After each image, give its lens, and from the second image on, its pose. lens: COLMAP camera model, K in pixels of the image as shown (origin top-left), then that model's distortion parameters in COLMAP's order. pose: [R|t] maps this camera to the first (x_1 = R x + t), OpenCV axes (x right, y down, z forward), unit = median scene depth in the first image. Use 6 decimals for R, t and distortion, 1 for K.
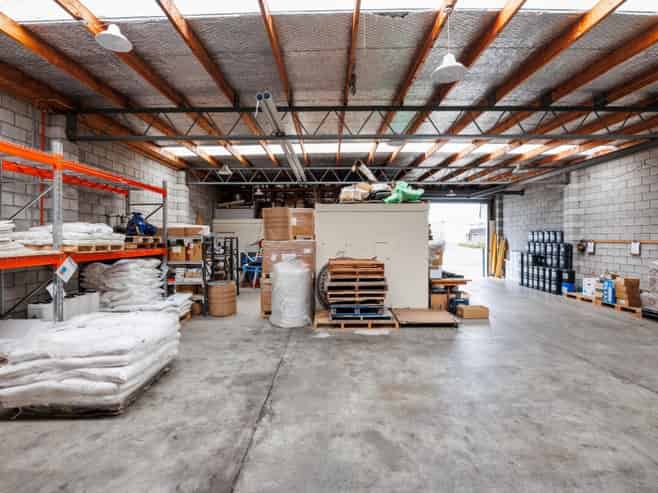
lens RADIAL K [[316.3, 0, 327.9], [0, 316.3, 236.9], [0, 0, 1]] dist [-0.017858, 0.000474]
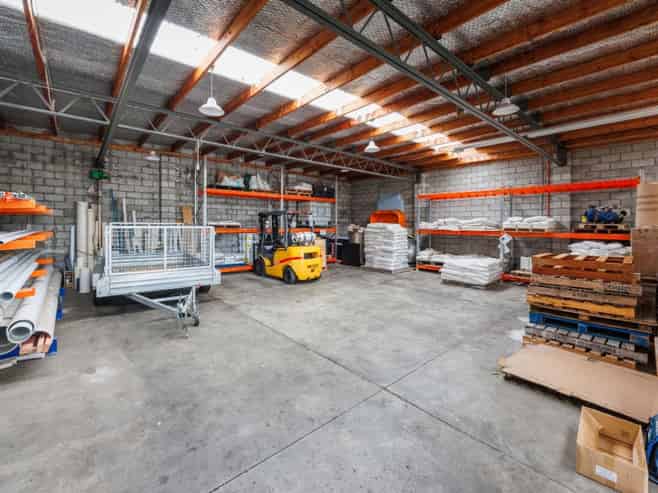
lens RADIAL K [[293.8, 0, 327.3], [0, 293.8, 225.8], [0, 0, 1]] dist [0.001426, 0.000111]
pose [[-0.745985, -0.000795, -0.665963, 1.253868], [-0.006039, 0.999966, 0.005571, 0.008473], [0.665936, 0.008177, -0.745964, 1.460929]]
